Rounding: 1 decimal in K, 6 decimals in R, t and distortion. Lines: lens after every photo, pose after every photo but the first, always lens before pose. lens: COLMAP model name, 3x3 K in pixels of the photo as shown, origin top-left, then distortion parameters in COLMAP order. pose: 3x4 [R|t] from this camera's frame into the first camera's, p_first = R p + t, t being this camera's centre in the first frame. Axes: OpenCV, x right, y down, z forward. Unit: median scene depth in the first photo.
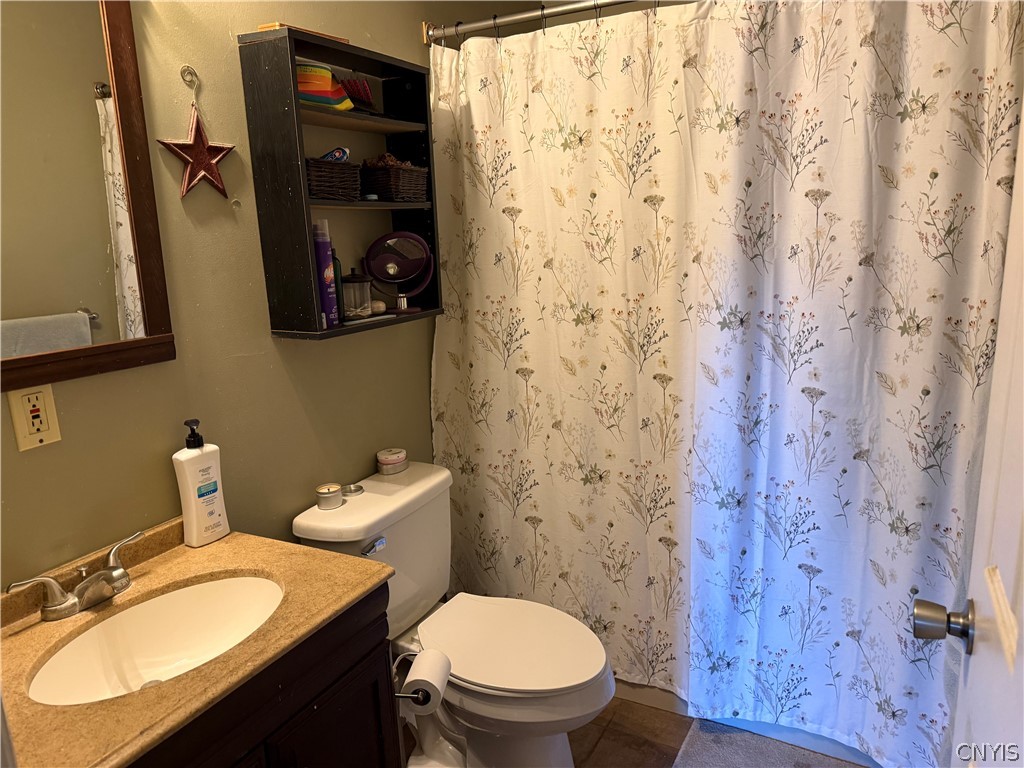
lens RADIAL K [[711.8, 0, 512.2], [0, 711.8, 381.6], [0, 0, 1]] dist [-0.006725, -0.013825]
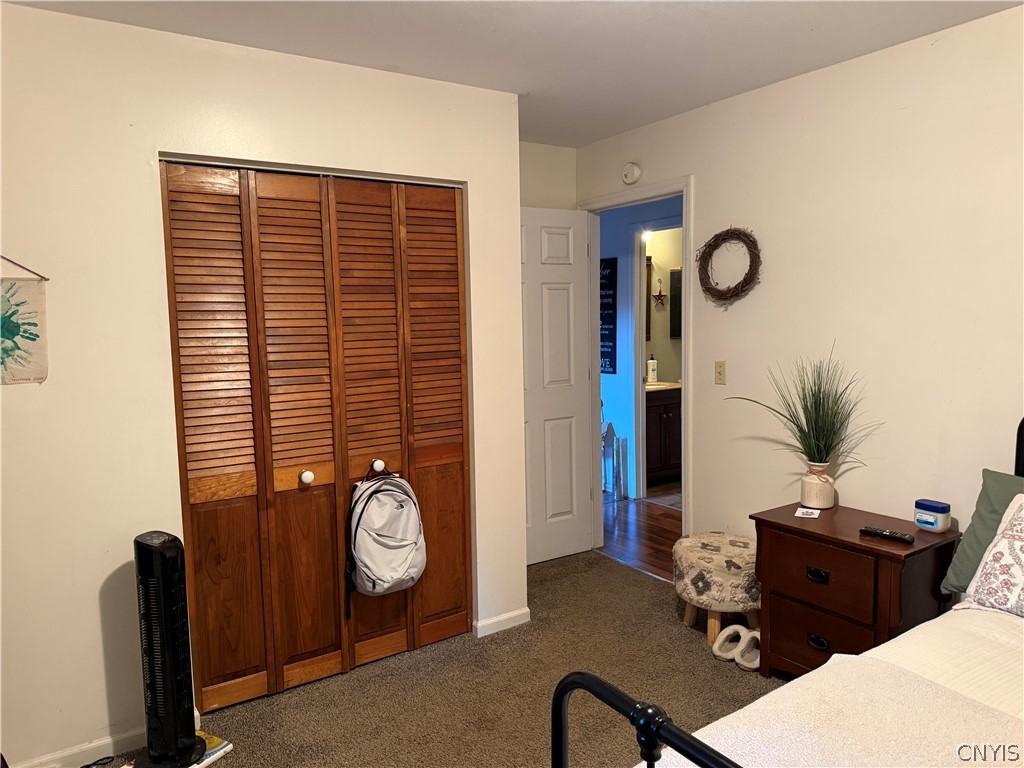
lens RADIAL K [[711.8, 0, 513.2], [0, 711.8, 383.8], [0, 0, 1]] dist [-0.006725, -0.013825]
pose [[0.872070, 0.069740, -0.484387, 0.994873], [-0.115990, 0.991046, -0.066138, 0.646483], [0.475437, 0.113861, 0.872350, -3.379023]]
